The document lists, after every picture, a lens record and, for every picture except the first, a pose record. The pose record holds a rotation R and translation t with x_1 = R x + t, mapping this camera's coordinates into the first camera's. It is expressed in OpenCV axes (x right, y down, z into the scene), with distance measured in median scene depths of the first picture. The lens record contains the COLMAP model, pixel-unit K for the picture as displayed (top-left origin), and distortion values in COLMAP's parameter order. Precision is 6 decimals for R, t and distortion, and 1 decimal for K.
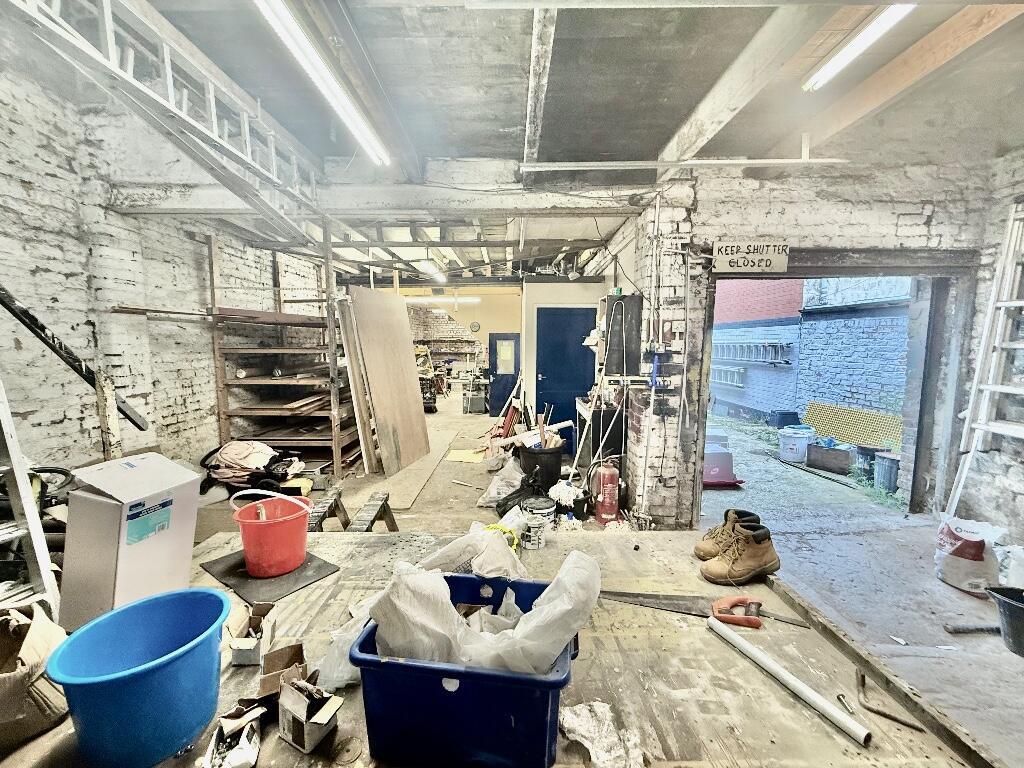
lens RADIAL K [[407.0, 0, 509.7], [0, 407.0, 385.6], [0, 0, 1]] dist [-0.000905, 0.001609]
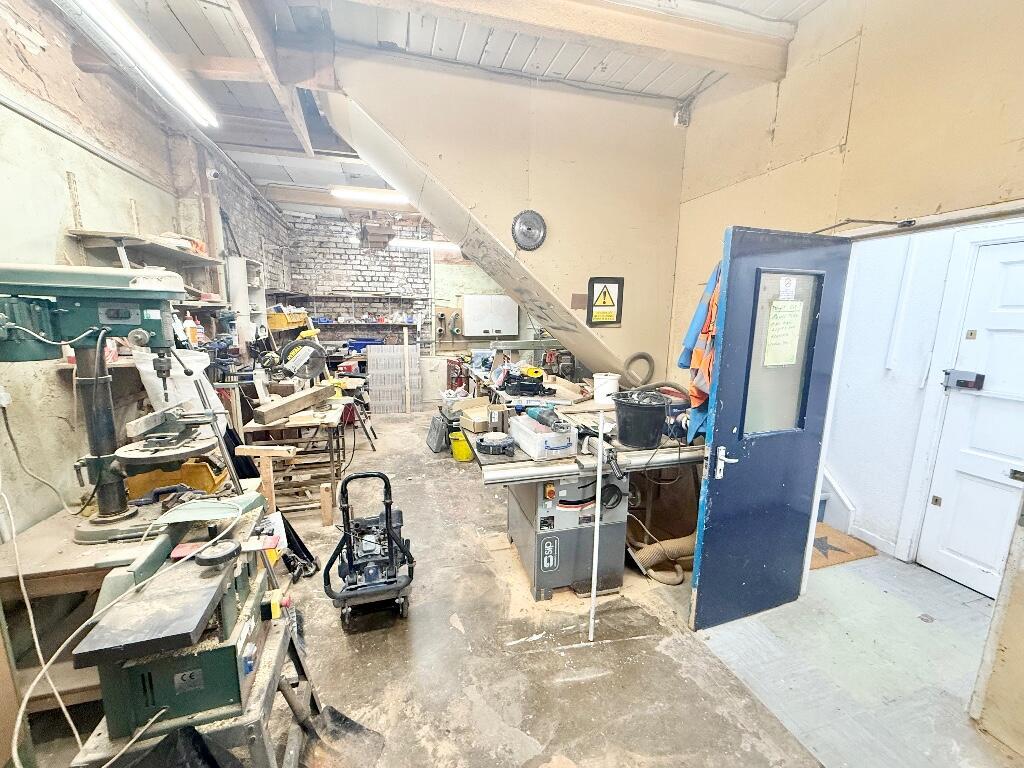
lens RADIAL K [[407.0, 0, 510.4], [0, 407.0, 385.1], [0, 0, 1]] dist [-0.000905, 0.001609]
pose [[0.955275, -0.052603, 0.291004, -0.120712], [0.031037, 0.996451, 0.078238, -0.044151], [-0.294087, -0.065707, 0.953518, 0.511941]]
